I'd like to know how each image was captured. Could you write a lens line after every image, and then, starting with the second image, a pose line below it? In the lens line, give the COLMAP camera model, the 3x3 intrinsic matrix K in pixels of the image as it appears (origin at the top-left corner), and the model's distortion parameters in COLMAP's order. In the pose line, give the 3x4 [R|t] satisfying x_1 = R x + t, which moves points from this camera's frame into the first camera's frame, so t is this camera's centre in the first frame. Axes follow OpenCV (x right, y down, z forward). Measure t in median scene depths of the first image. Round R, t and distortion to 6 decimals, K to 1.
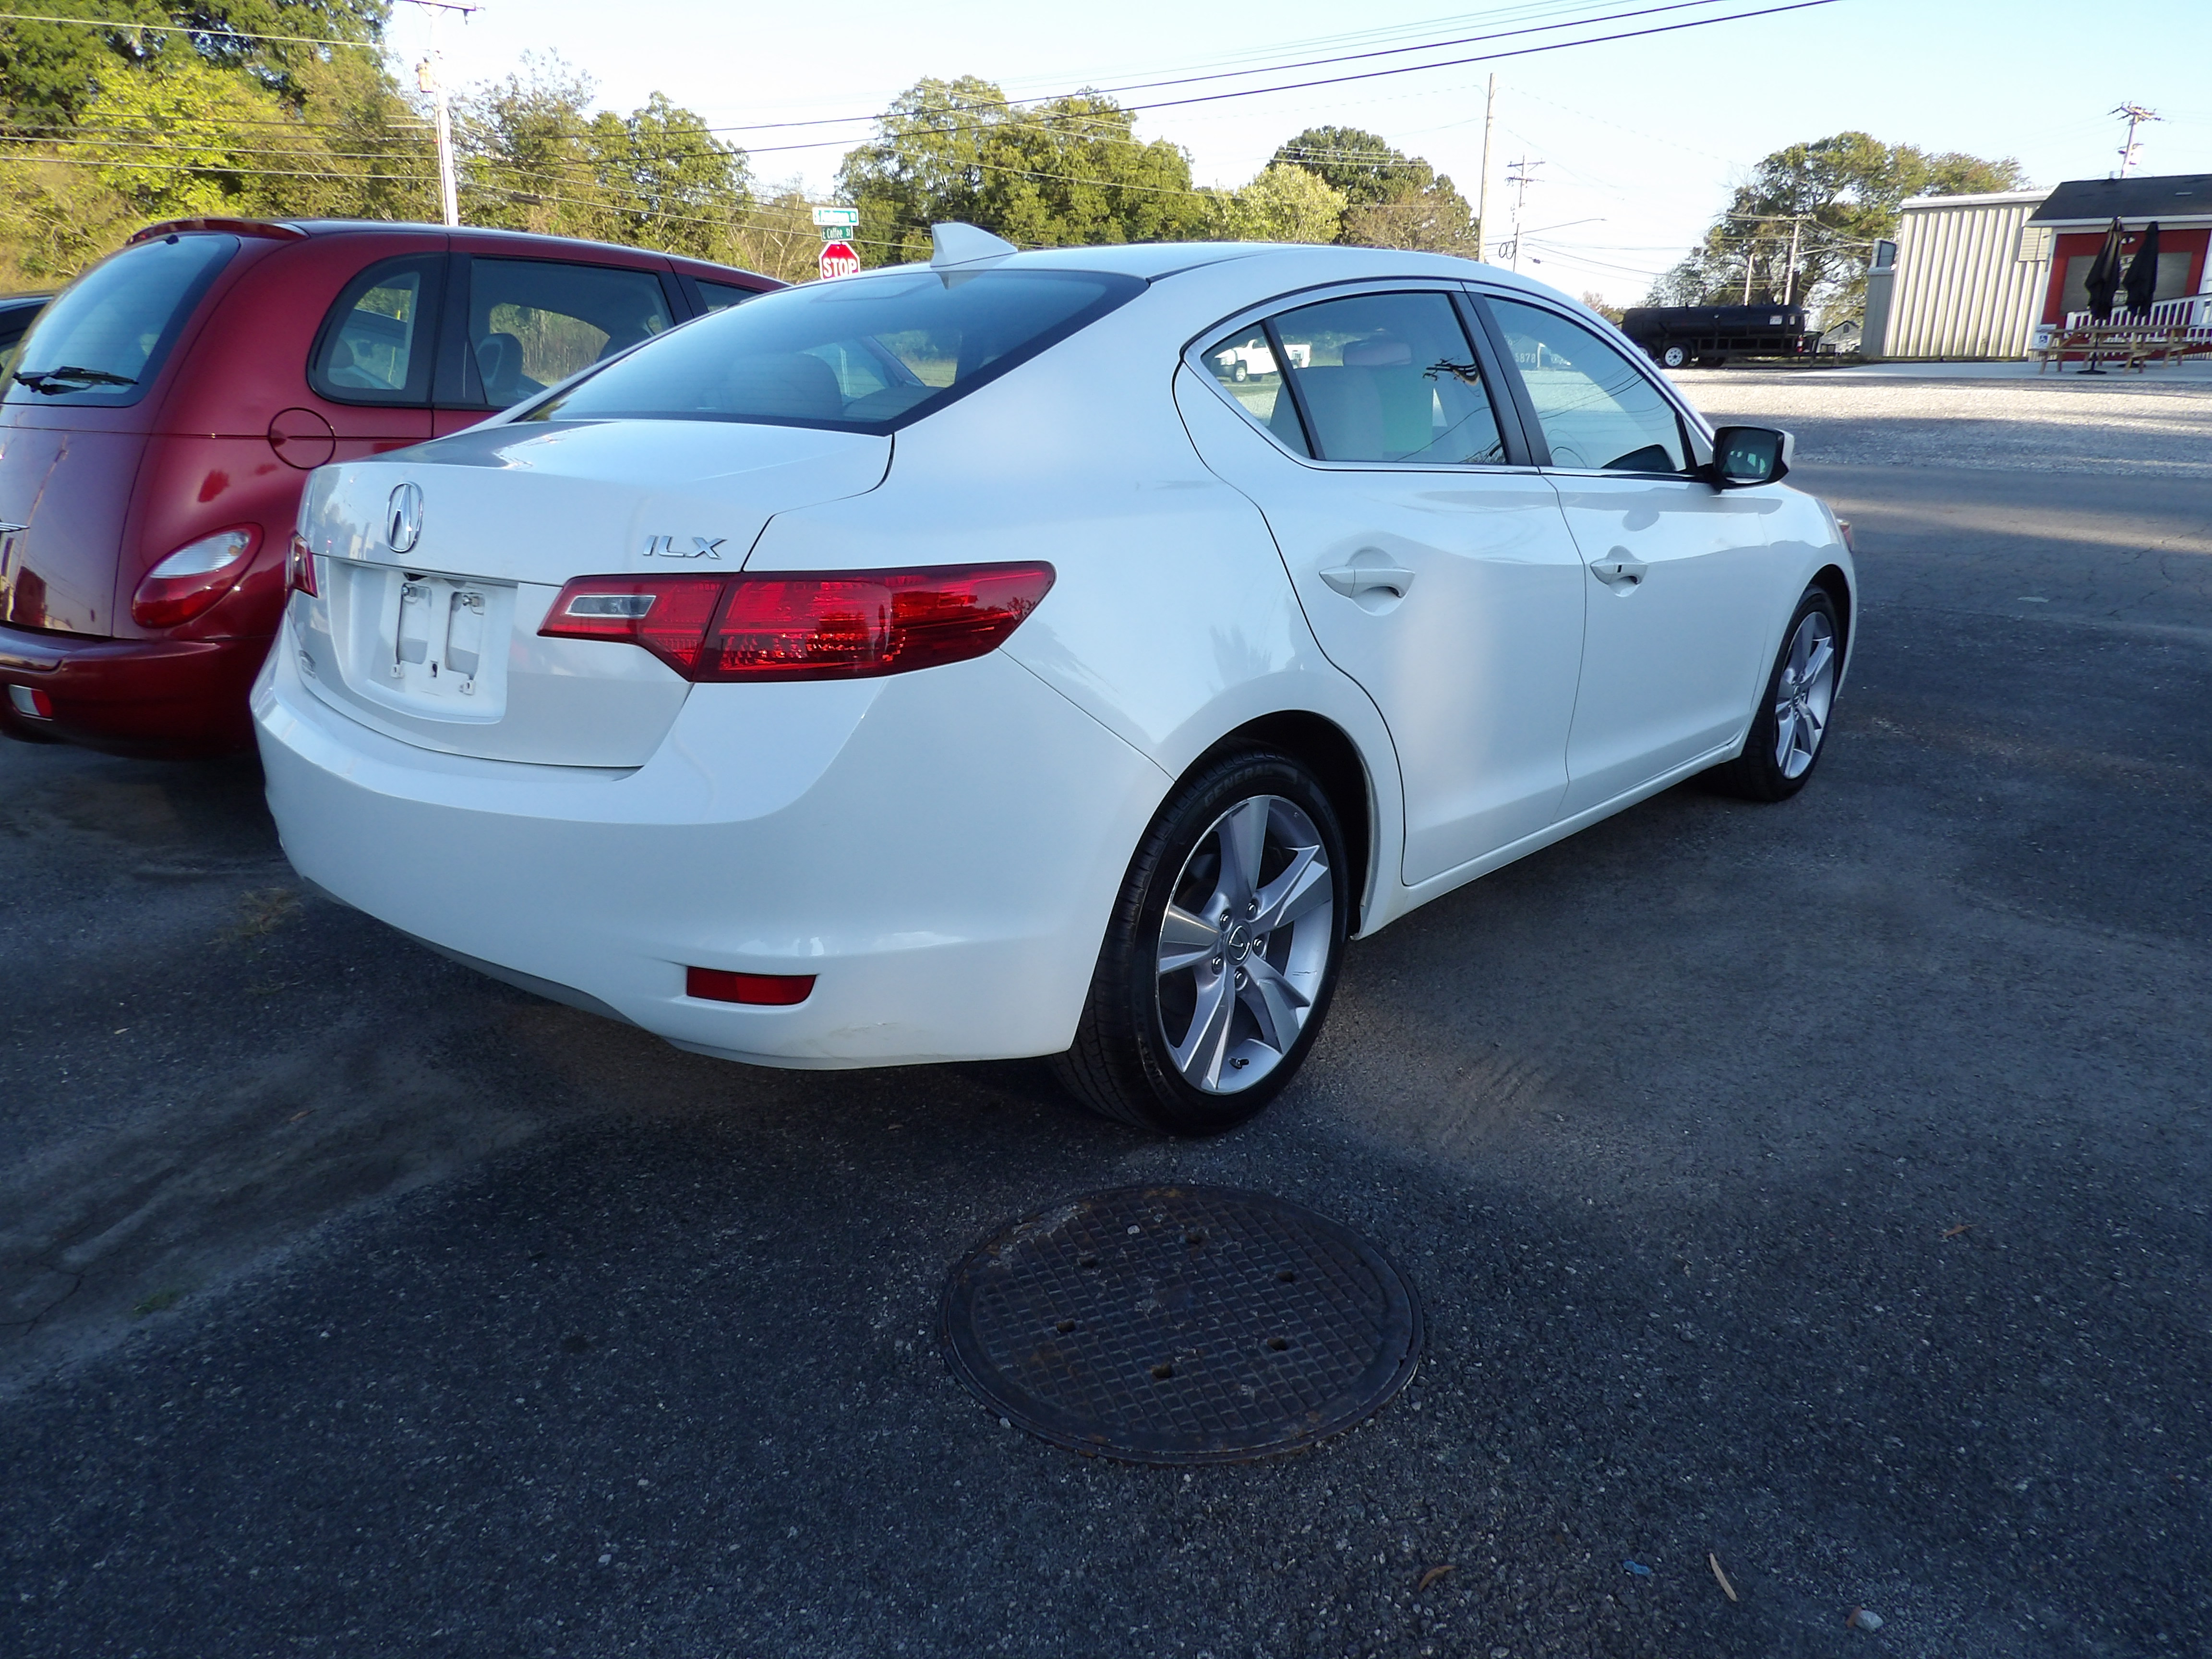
lens RADIAL K [[1584.1, 0, 1115.3], [0, 1584.1, 827.7], [0, 0, 1]] dist [-0.013054, 0.029095]
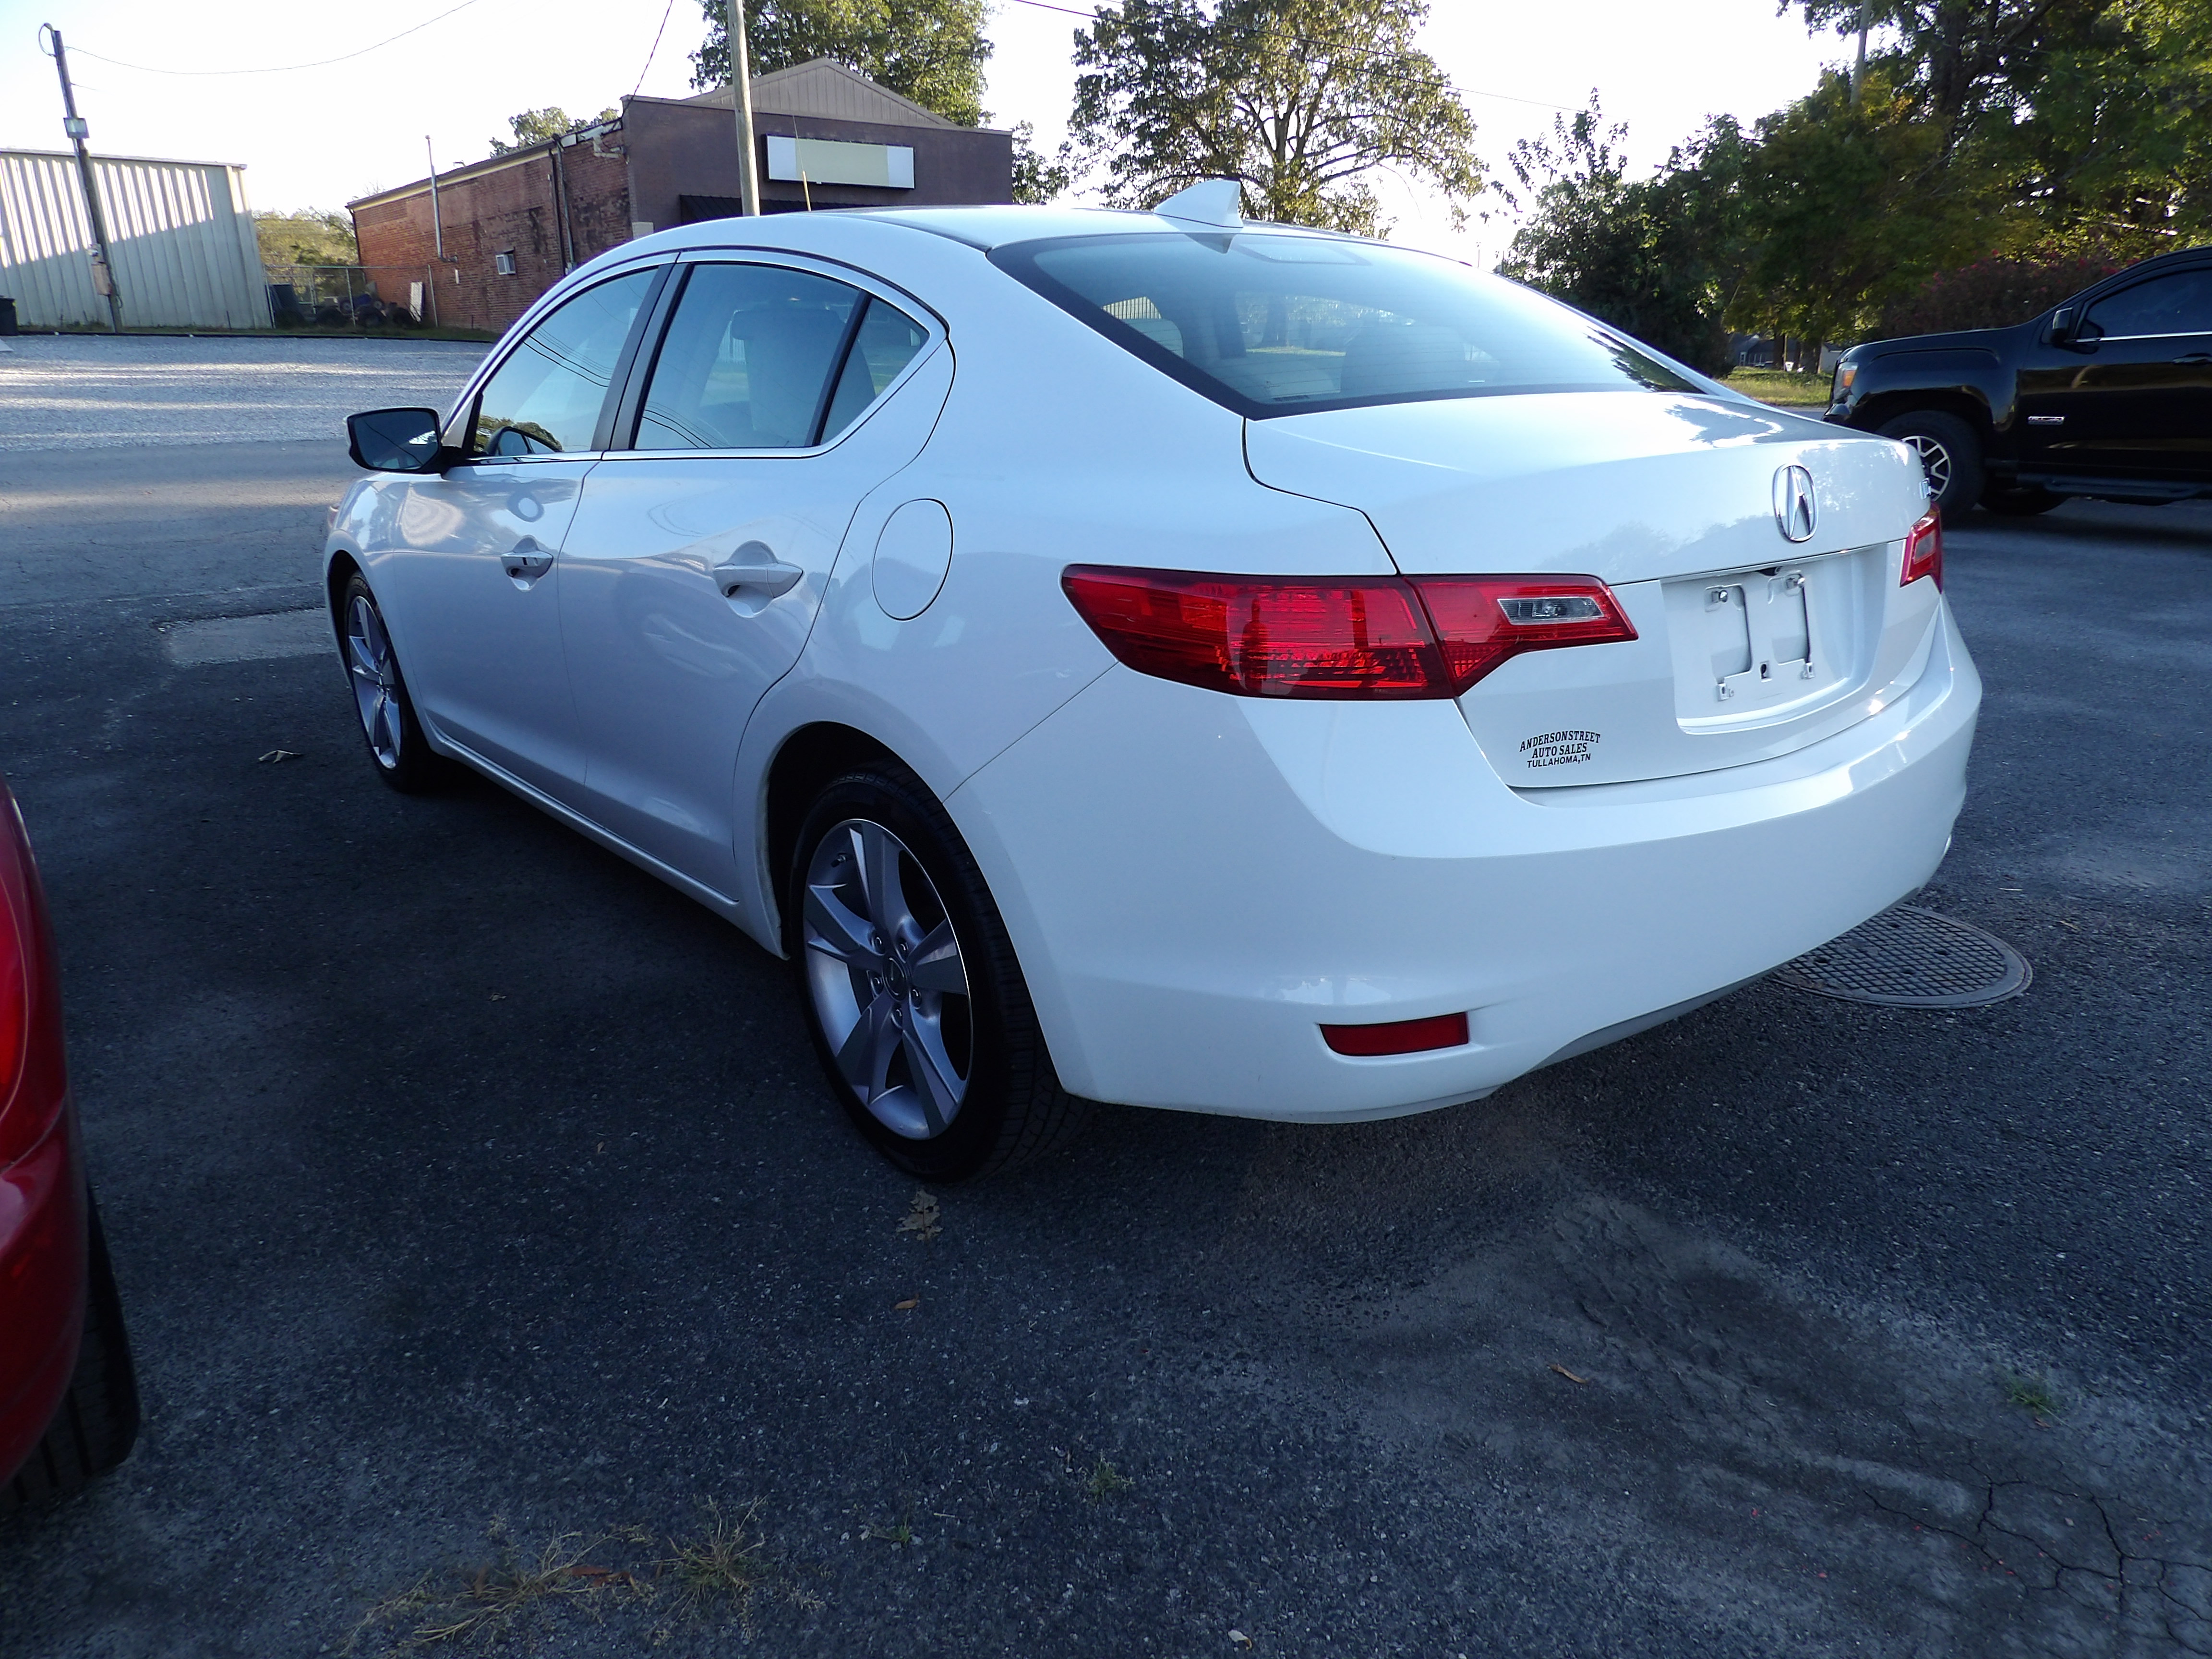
lens RADIAL K [[1584.1, 0, 1116.1], [0, 1584.1, 834.4], [0, 0, 1]] dist [-0.013054, 0.029095]
pose [[0.197233, -0.285530, 0.937855, -1.270855], [0.275388, 0.934264, 0.226522, -0.294482], [-0.940883, 0.213596, 0.262899, 1.037889]]
